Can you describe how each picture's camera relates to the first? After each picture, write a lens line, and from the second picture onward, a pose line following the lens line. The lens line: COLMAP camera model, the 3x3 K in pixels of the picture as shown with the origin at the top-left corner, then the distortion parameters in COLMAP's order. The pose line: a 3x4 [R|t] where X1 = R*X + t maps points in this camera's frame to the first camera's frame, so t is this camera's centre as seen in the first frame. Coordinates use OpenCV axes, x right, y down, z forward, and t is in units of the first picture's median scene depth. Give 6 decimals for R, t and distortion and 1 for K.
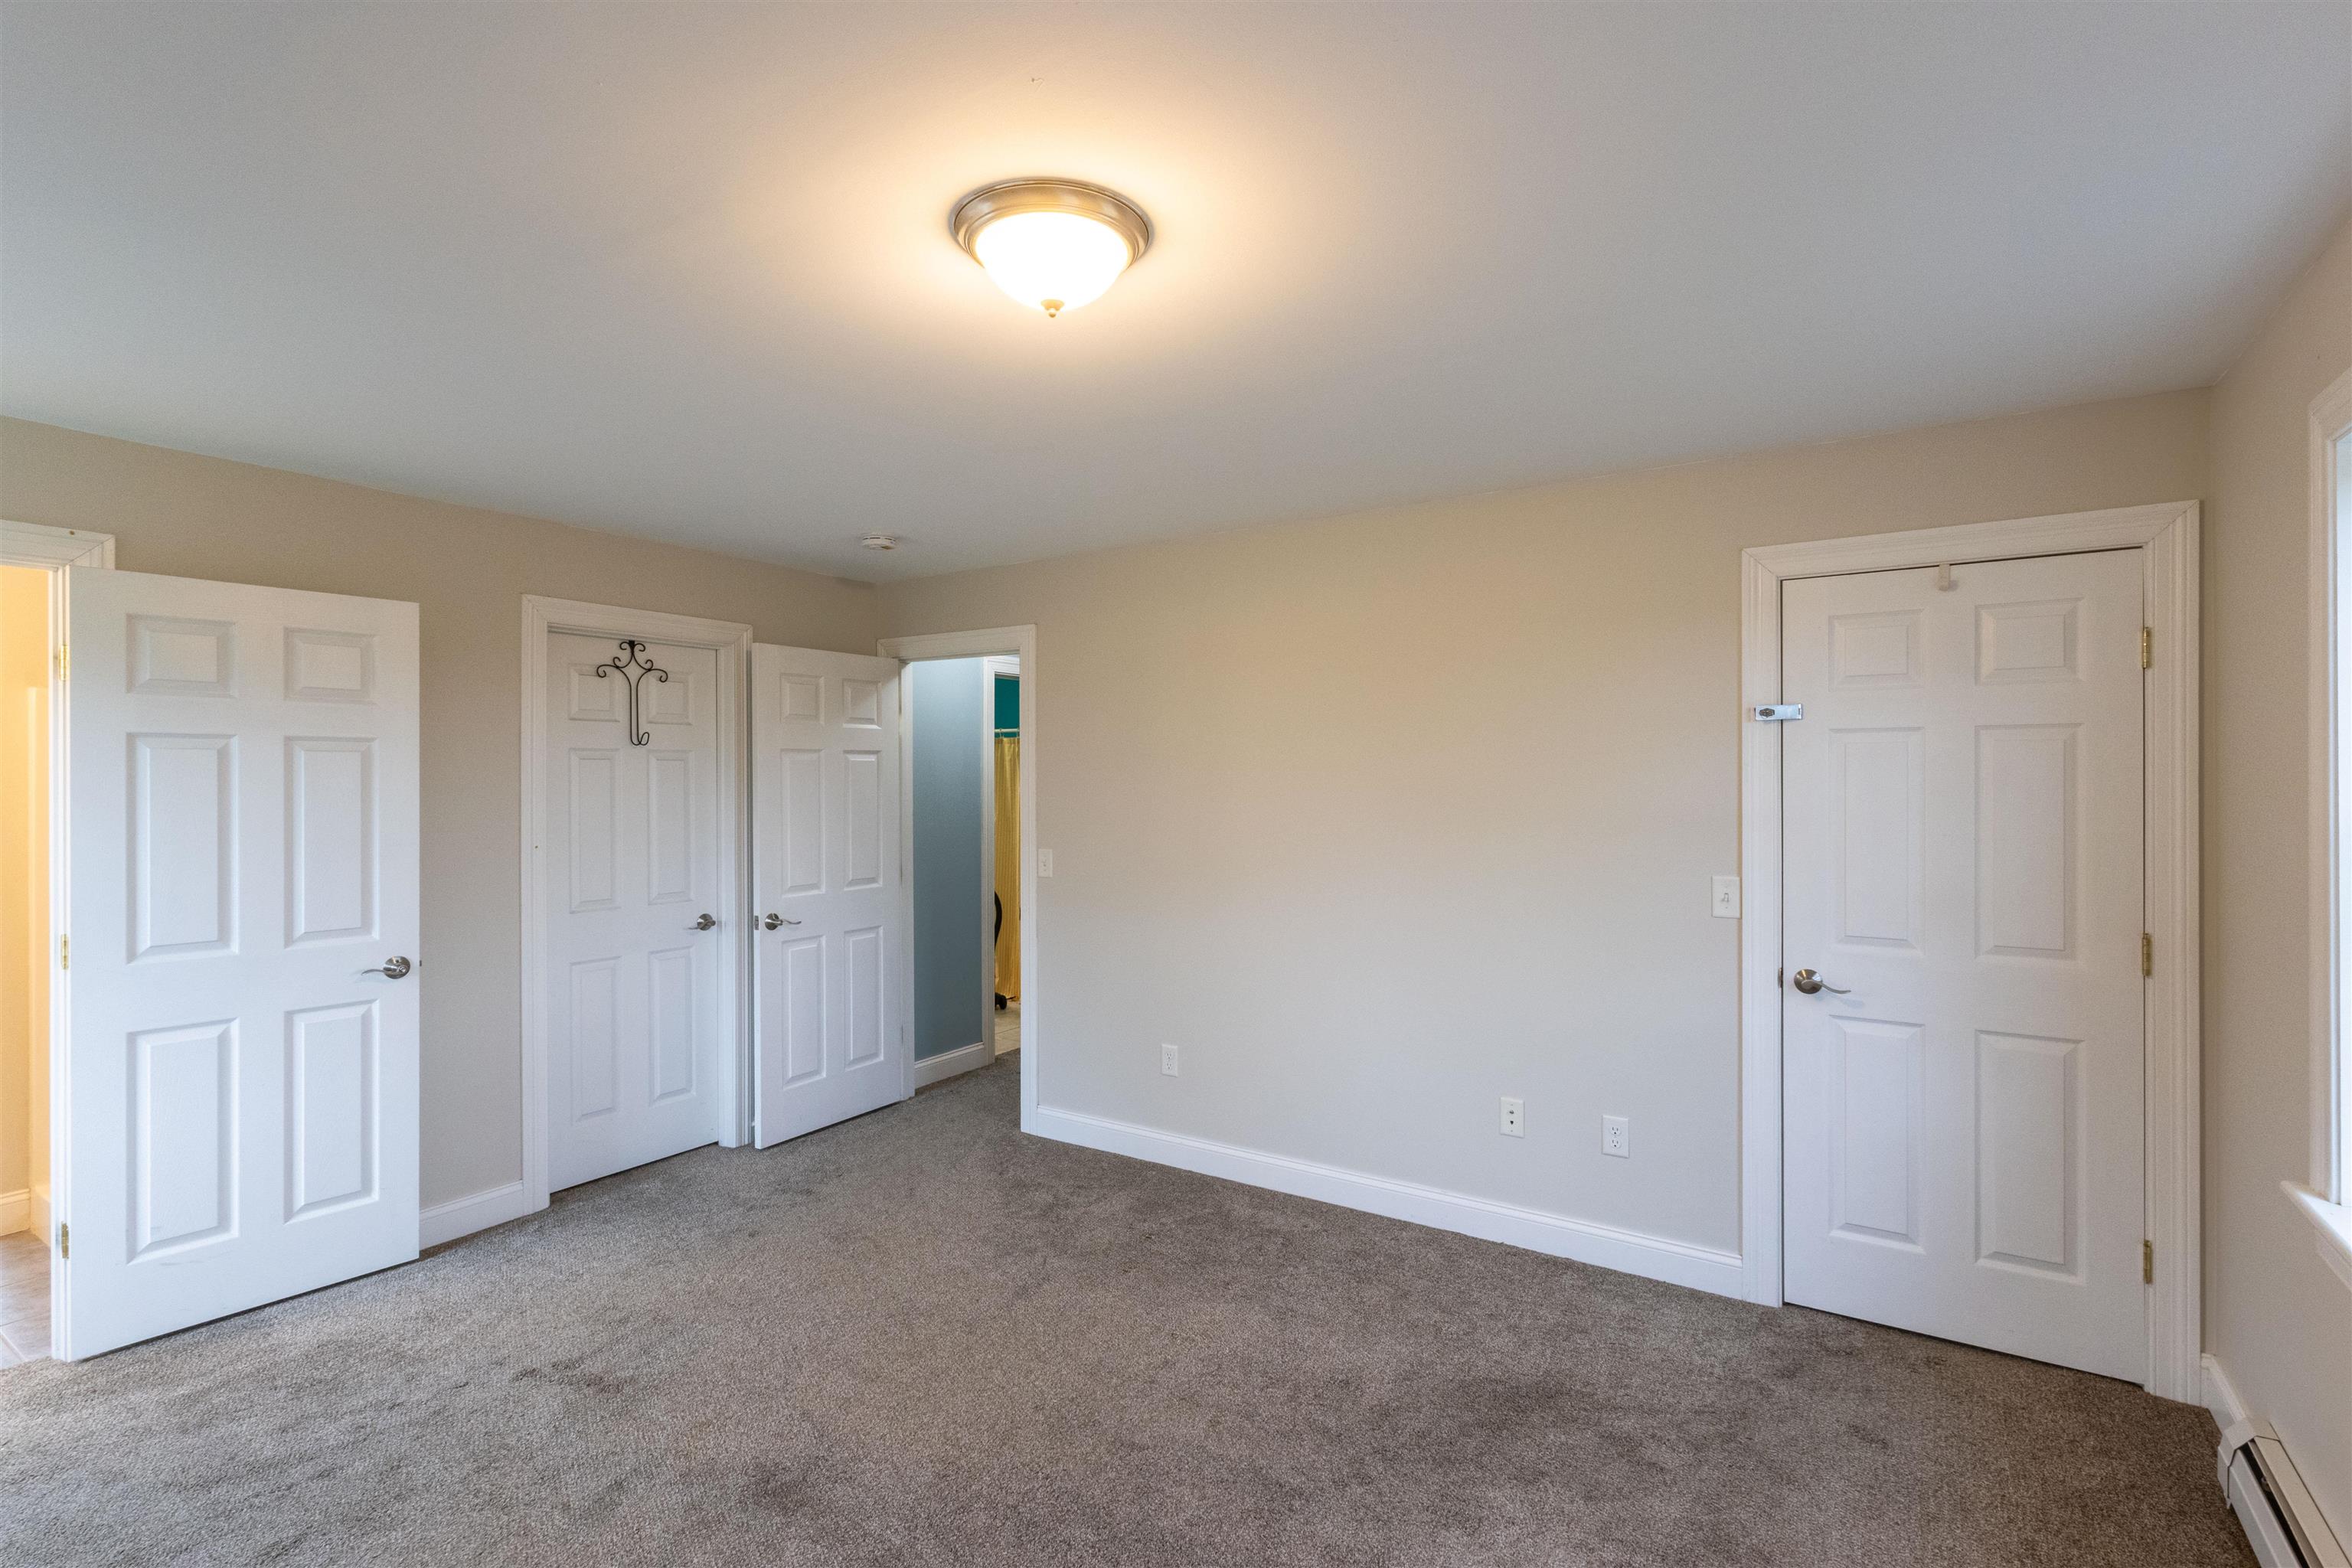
lens RADIAL K [[1081.9, 0, 1176.8], [0, 1081.9, 780.7], [0, 0, 1]] dist [0.002021, 0.001214]
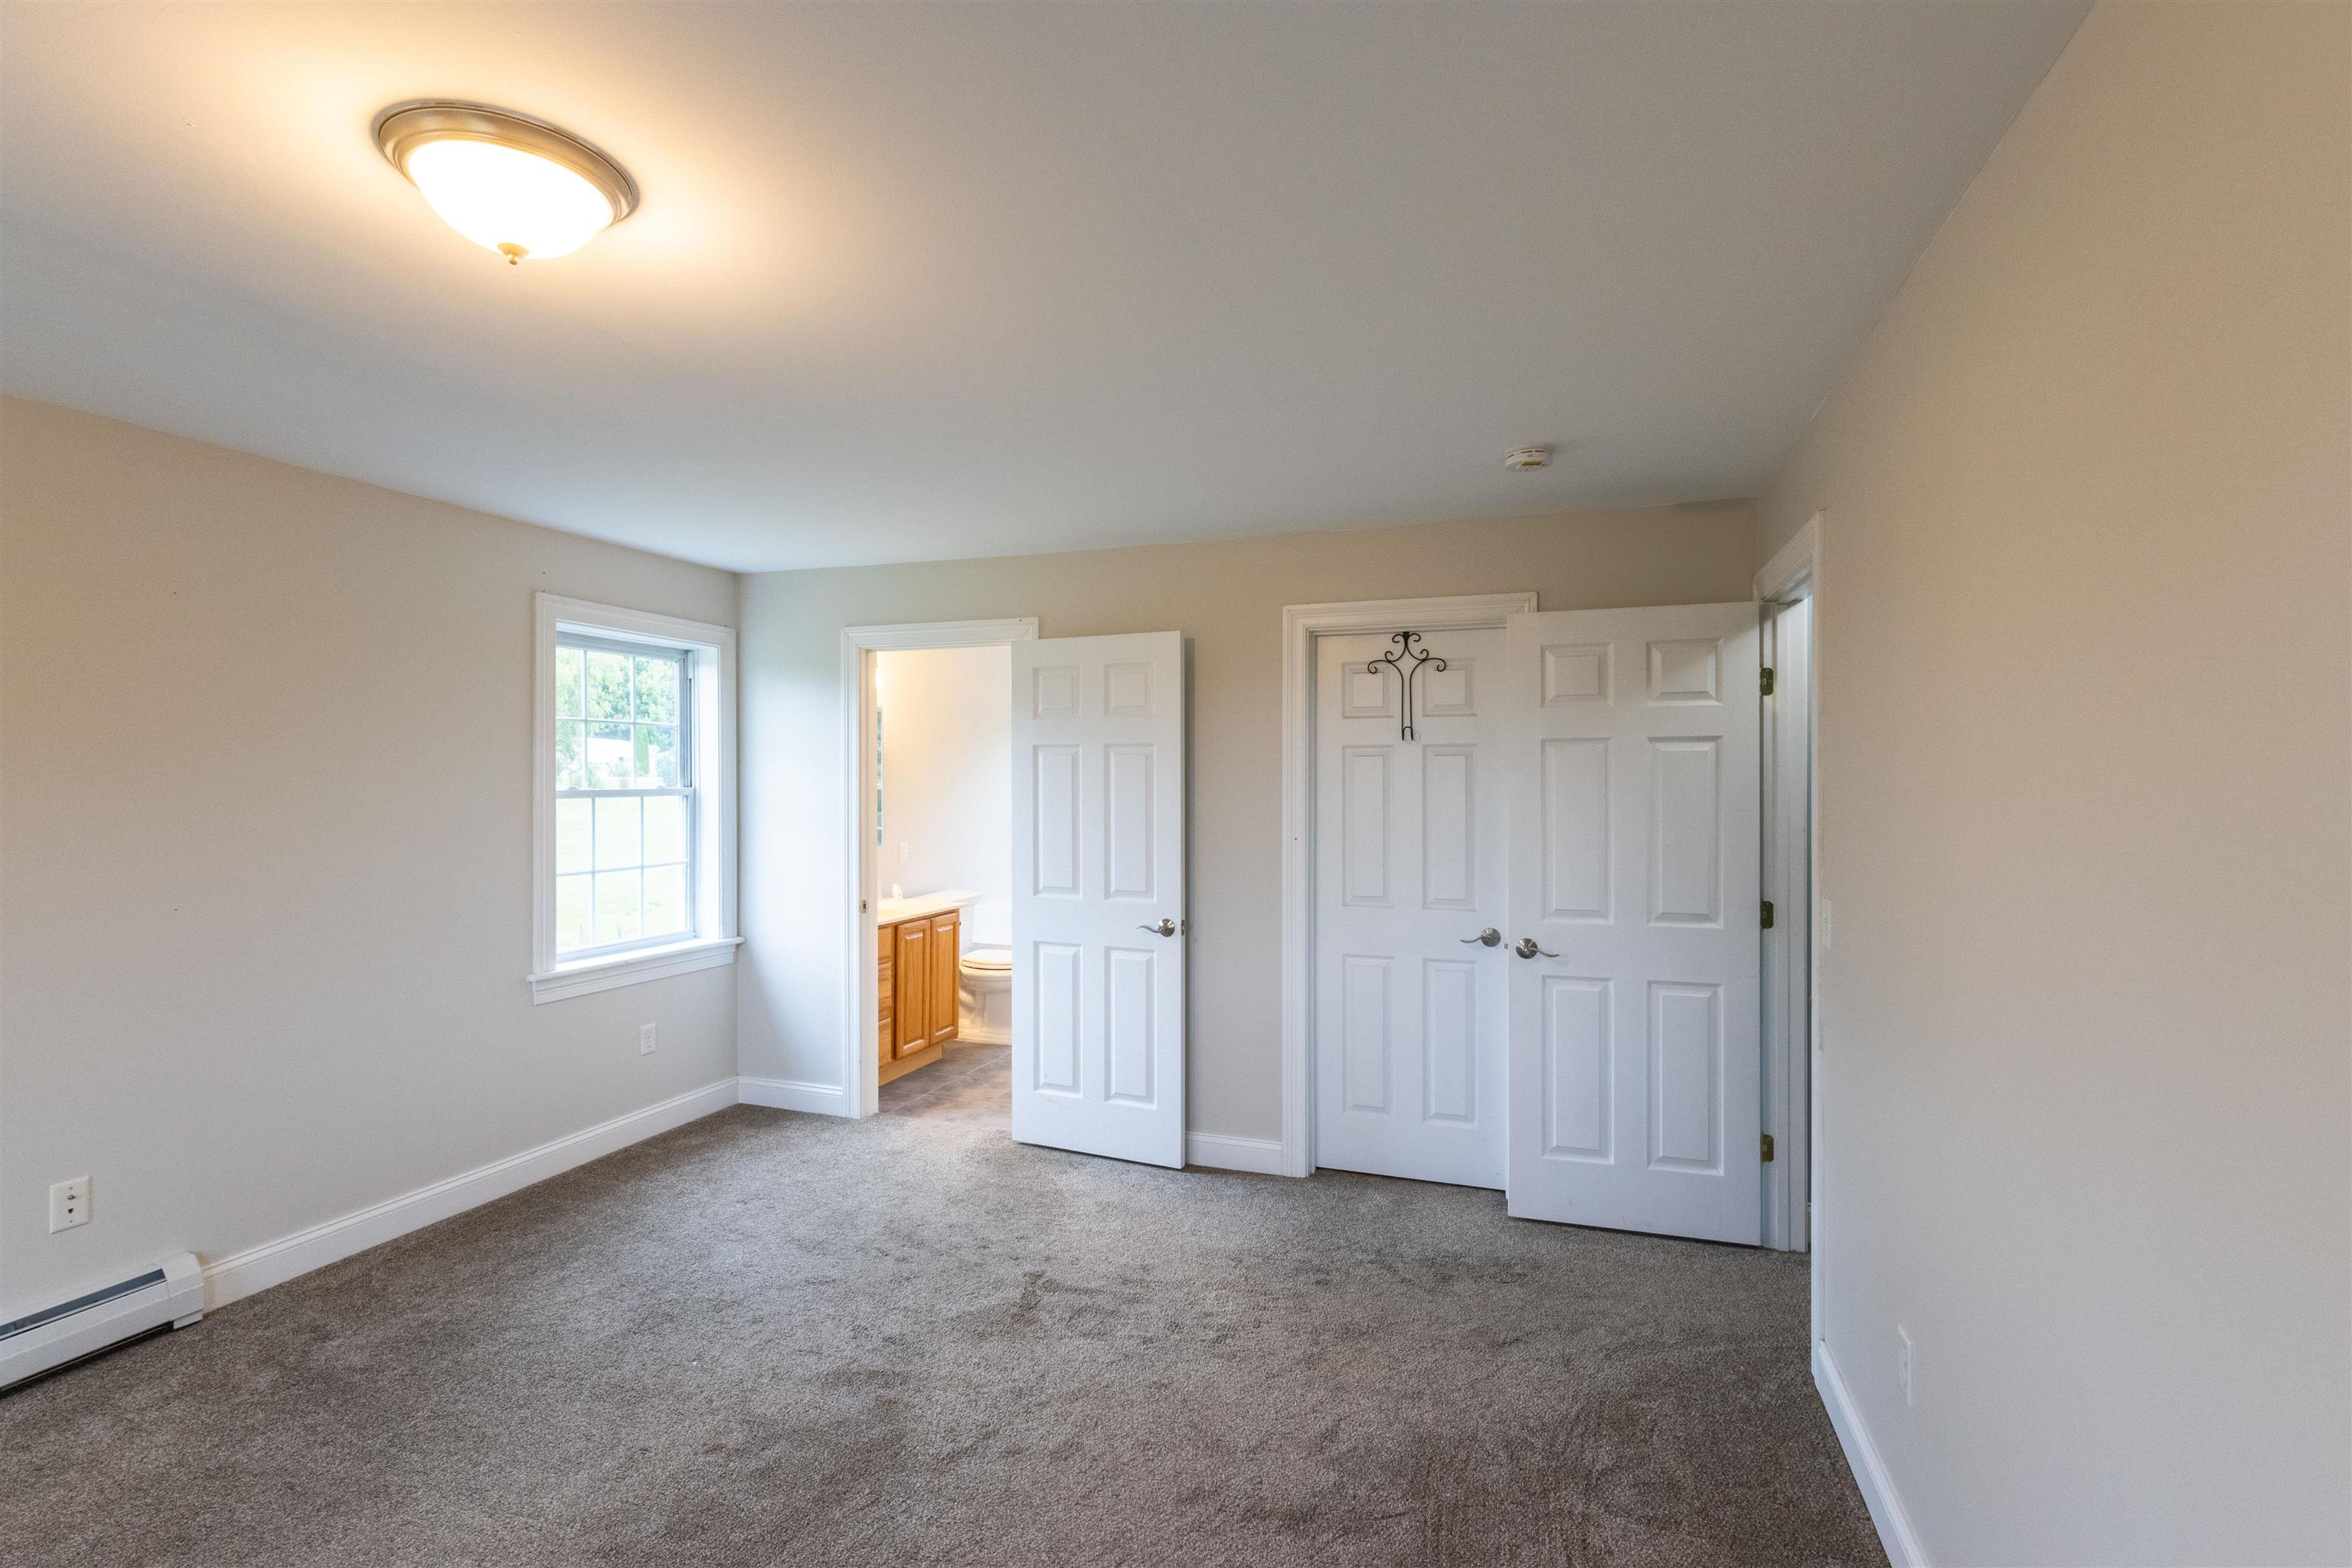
lens RADIAL K [[1081.9, 0, 1168.5], [0, 1081.9, 783.4], [0, 0, 1]] dist [0.002021, 0.001214]
pose [[0.230130, 0.008674, -0.973121, 0.411047], [-0.002895, 0.999962, 0.008229, -0.002140], [0.973156, 0.000923, 0.230147, 0.609753]]
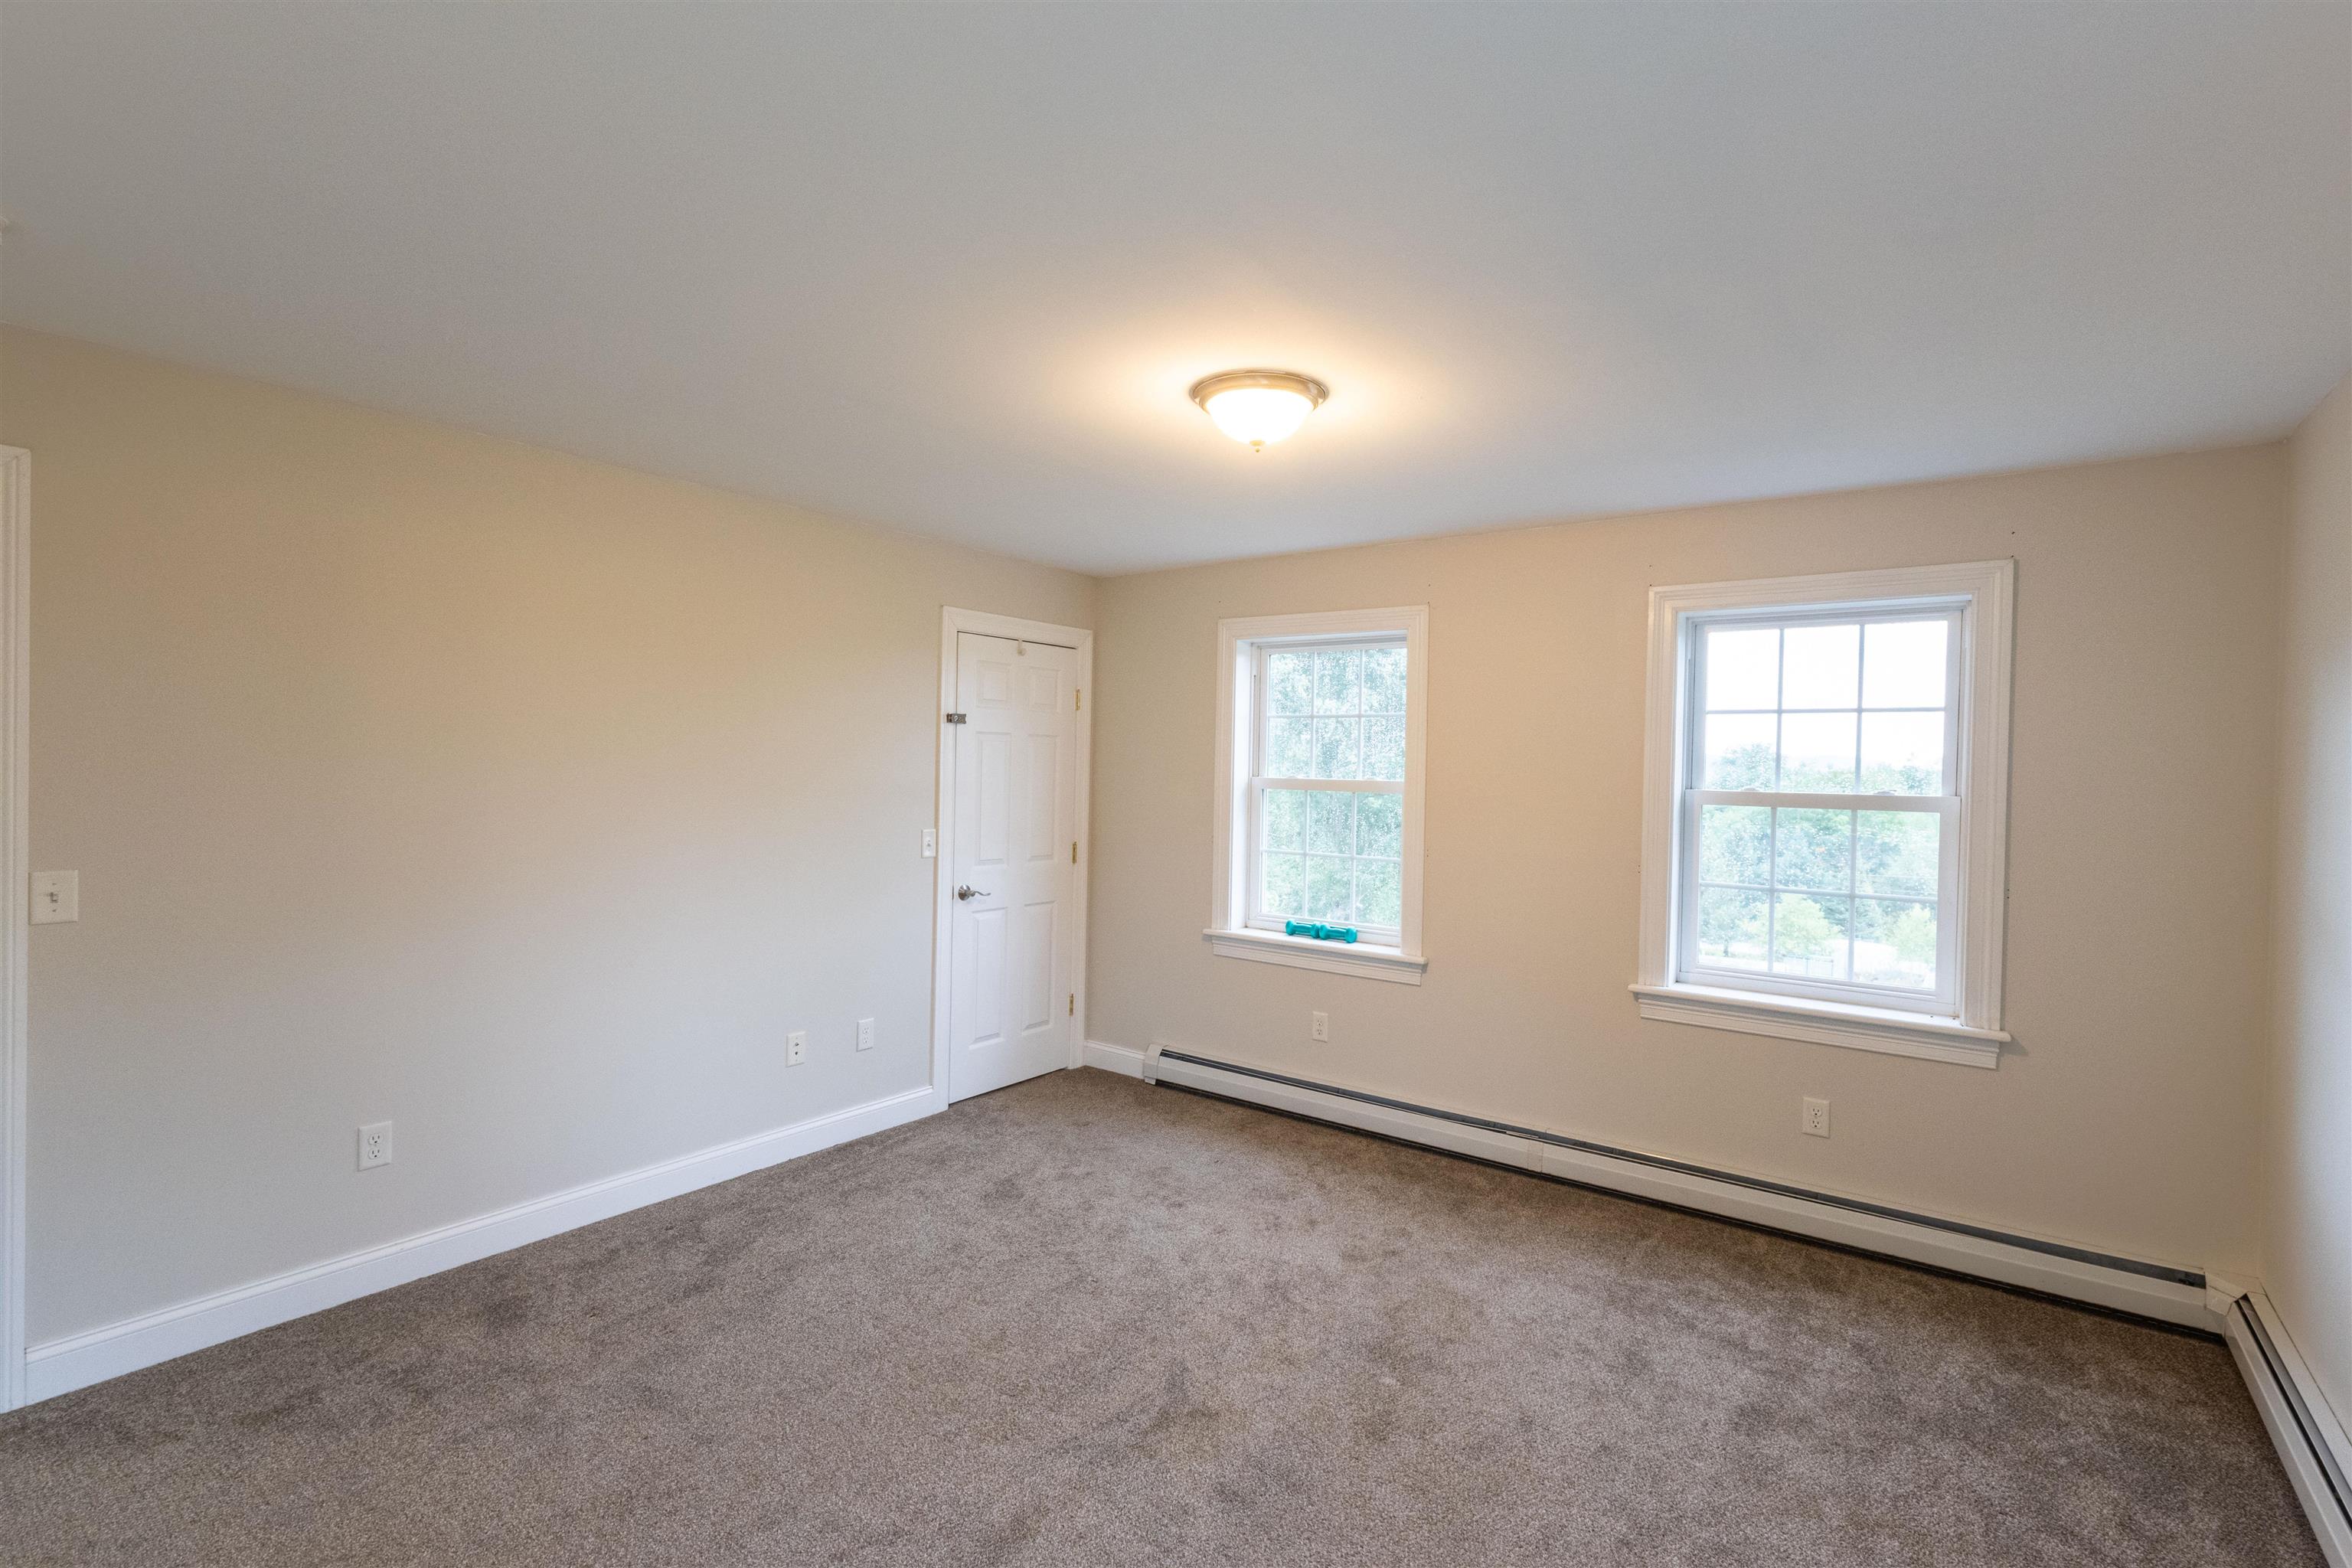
lens RADIAL K [[1081.9, 0, 1186.2], [0, 1081.9, 779.8], [0, 0, 1]] dist [0.002021, 0.001214]
pose [[0.045840, -0.010593, 0.998893, -0.744376], [-0.024028, 0.999643, 0.011704, -0.002229], [-0.998660, -0.024538, 0.045569, 0.477794]]
